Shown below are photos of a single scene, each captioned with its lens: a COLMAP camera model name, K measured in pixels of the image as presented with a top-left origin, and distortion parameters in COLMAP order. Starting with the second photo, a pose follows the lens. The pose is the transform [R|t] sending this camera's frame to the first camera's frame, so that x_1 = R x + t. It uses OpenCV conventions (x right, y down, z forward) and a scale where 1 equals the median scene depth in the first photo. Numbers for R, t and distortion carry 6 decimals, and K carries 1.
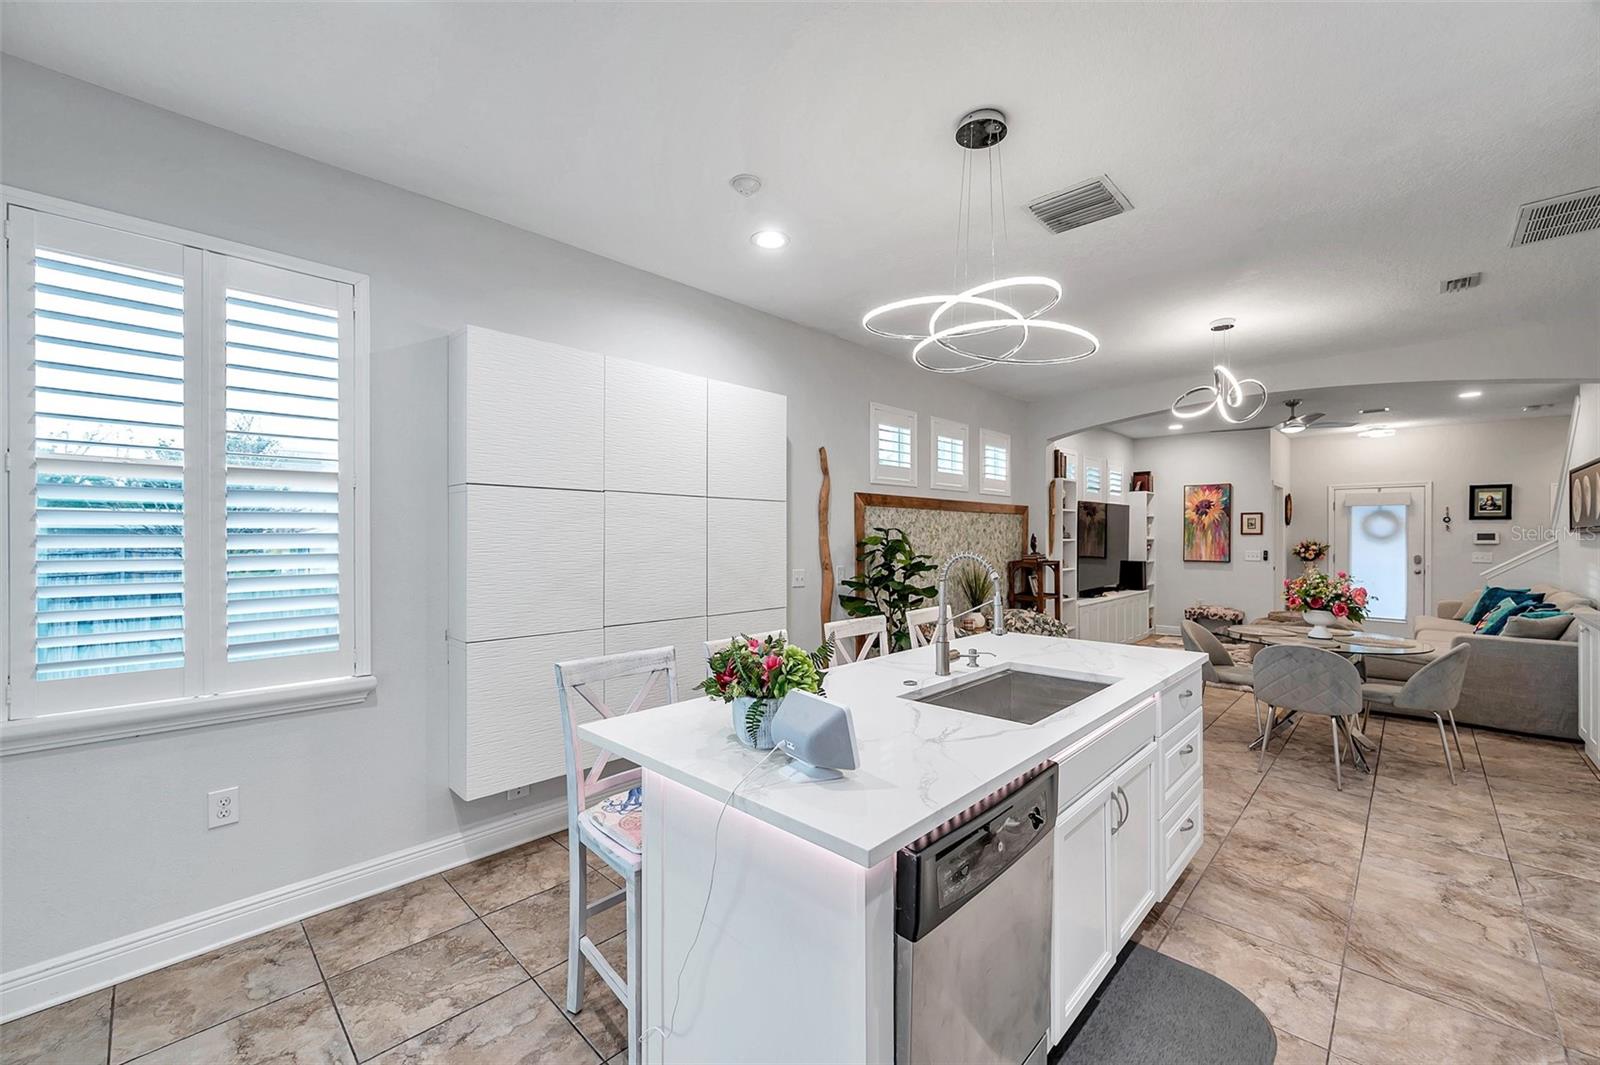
lens RADIAL K [[632.4, 0, 799.9], [0, 632.4, 535.0], [0, 0, 1]] dist [0.000180, 0.000815]
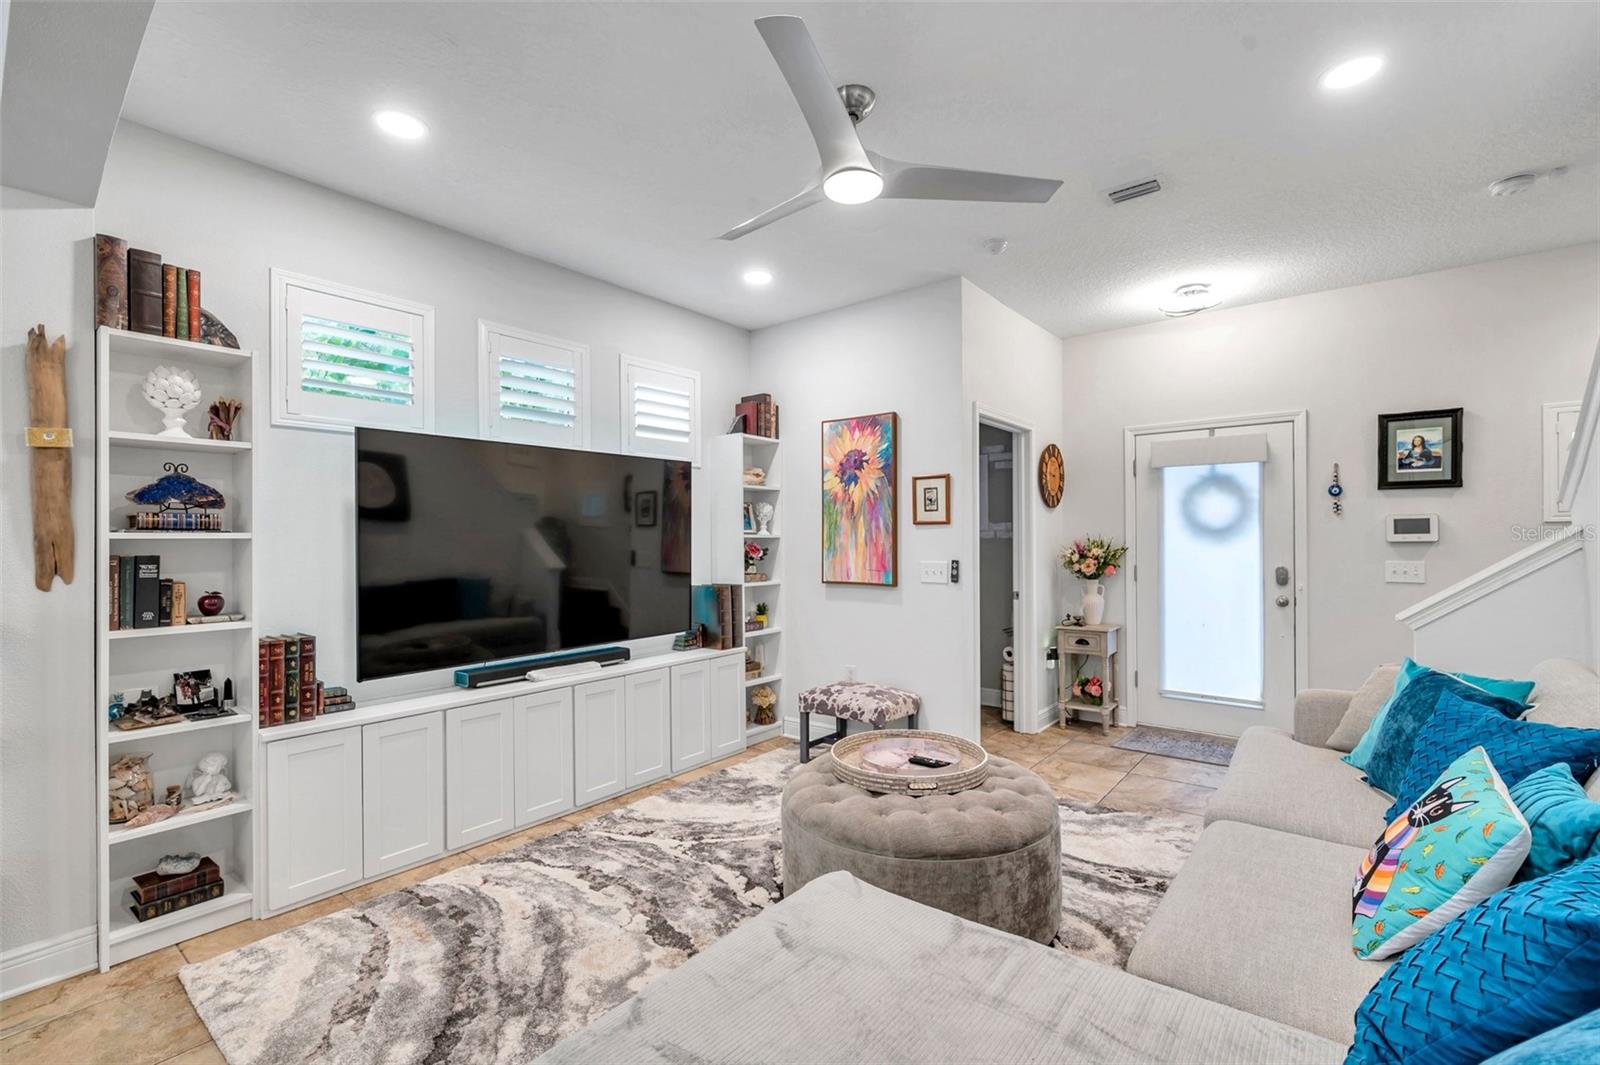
lens RADIAL K [[680.6, 0, 803.7], [0, 680.6, 534.6], [0, 0, 1]] dist [-0.001017, 0.000213]
pose [[0.996226, -0.004609, 0.086679, 0.575735], [0.005085, 0.999973, -0.005269, 0.008555], [-0.086652, 0.005690, 0.996222, 0.523601]]
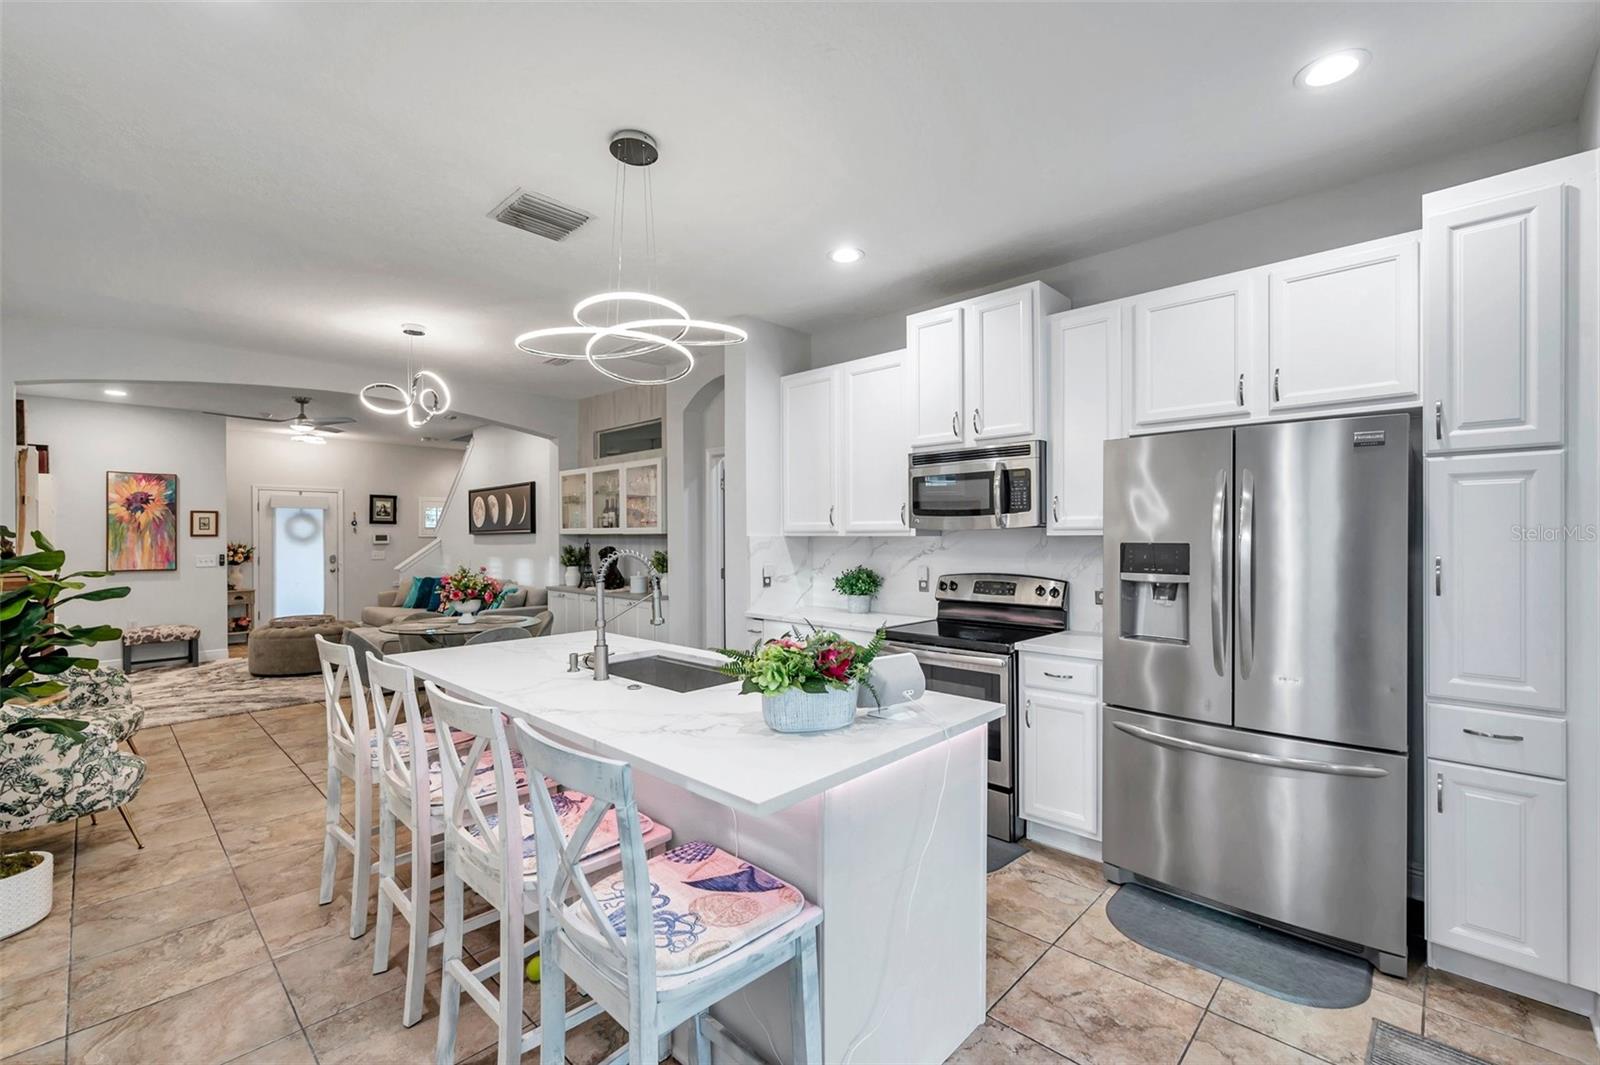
lens RADIAL K [[680.6, 0, 810.6], [0, 680.6, 540.8], [0, 0, 1]] dist [-0.001017, 0.000213]
pose [[-0.020563, -0.008114, 0.999756, -0.224122], [0.003184, 0.999961, 0.008181, 0.000349], [-0.999783, 0.003352, -0.020536, 0.193303]]
